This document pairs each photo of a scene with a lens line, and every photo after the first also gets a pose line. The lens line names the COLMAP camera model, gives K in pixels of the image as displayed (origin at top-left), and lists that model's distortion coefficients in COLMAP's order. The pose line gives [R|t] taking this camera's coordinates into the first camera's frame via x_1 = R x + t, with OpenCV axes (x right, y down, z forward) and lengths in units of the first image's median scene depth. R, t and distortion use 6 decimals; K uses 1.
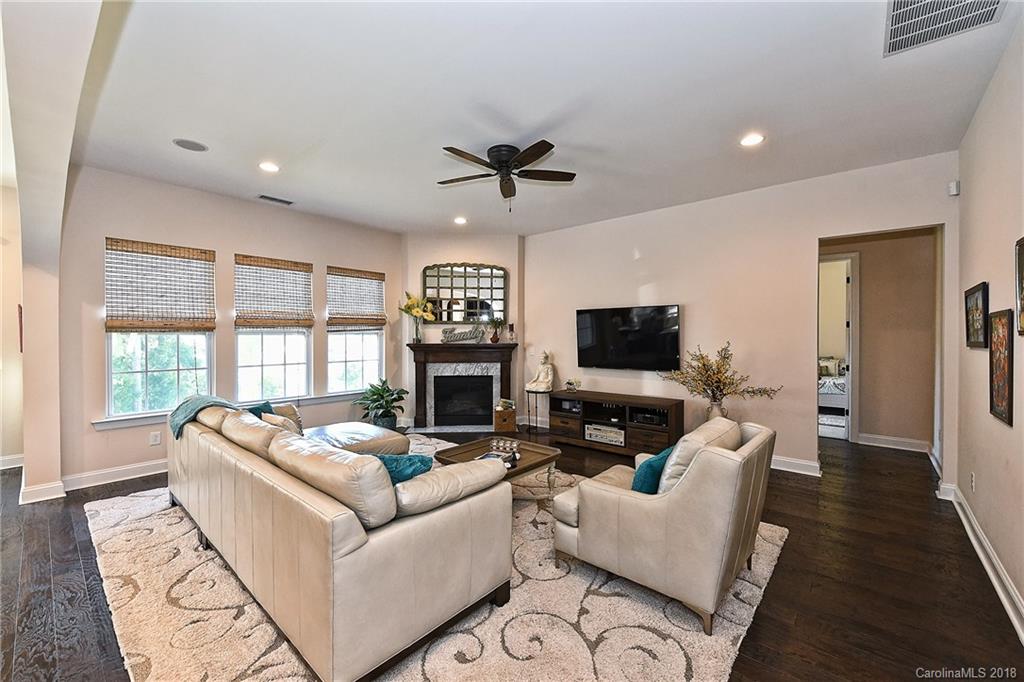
lens RADIAL K [[413.4, 0, 511.1], [0, 413.4, 336.3], [0, 0, 1]] dist [-0.002169, -0.000250]
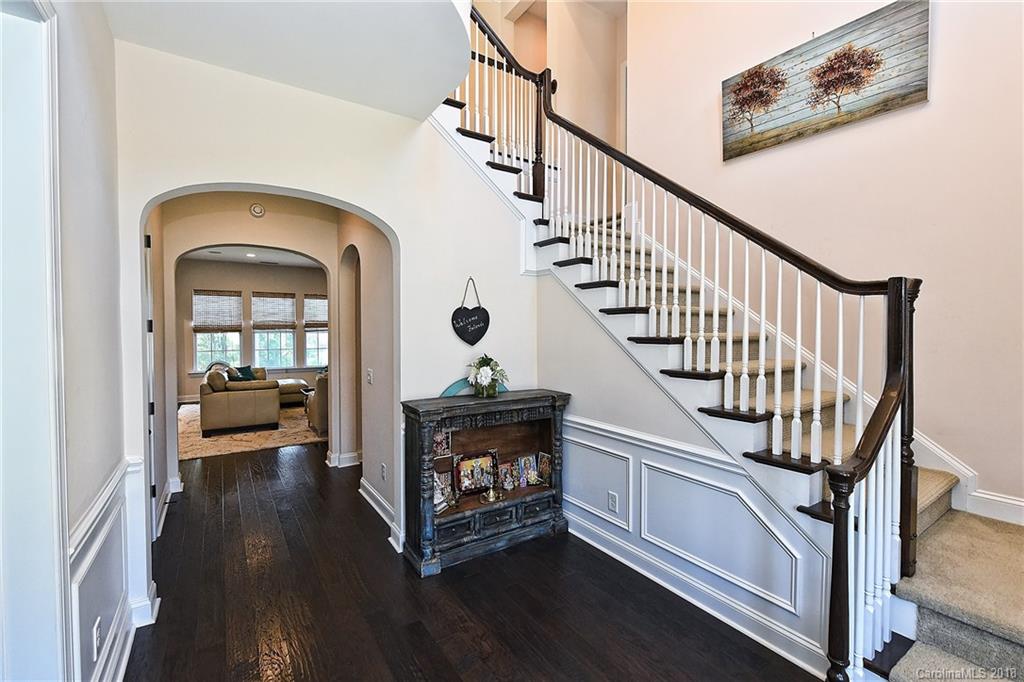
lens RADIAL K [[448.3, 0, 513.4], [0, 448.3, 337.8], [0, 0, 1]] dist [0.000969, 0.000054]
pose [[0.963357, 0.010690, -0.268008, 0.958657], [-0.003542, 0.999625, 0.027140, -0.039156], [0.268198, -0.025196, 0.963034, -0.624799]]
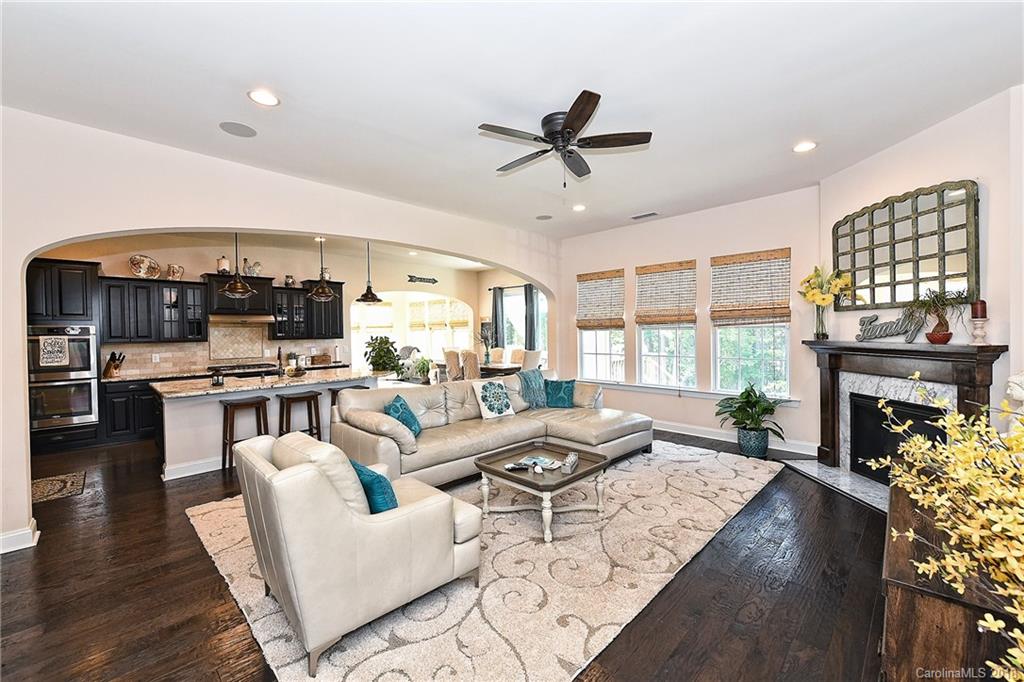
lens RADIAL K [[413.4, 0, 512.6], [0, 413.4, 340.5], [0, 0, 1]] dist [-0.002169, -0.000250]
pose [[-0.070938, 0.018858, -0.997302, 0.569831], [0.009011, 0.999793, 0.018264, -0.000125], [0.997440, -0.007691, -0.071093, 0.628312]]
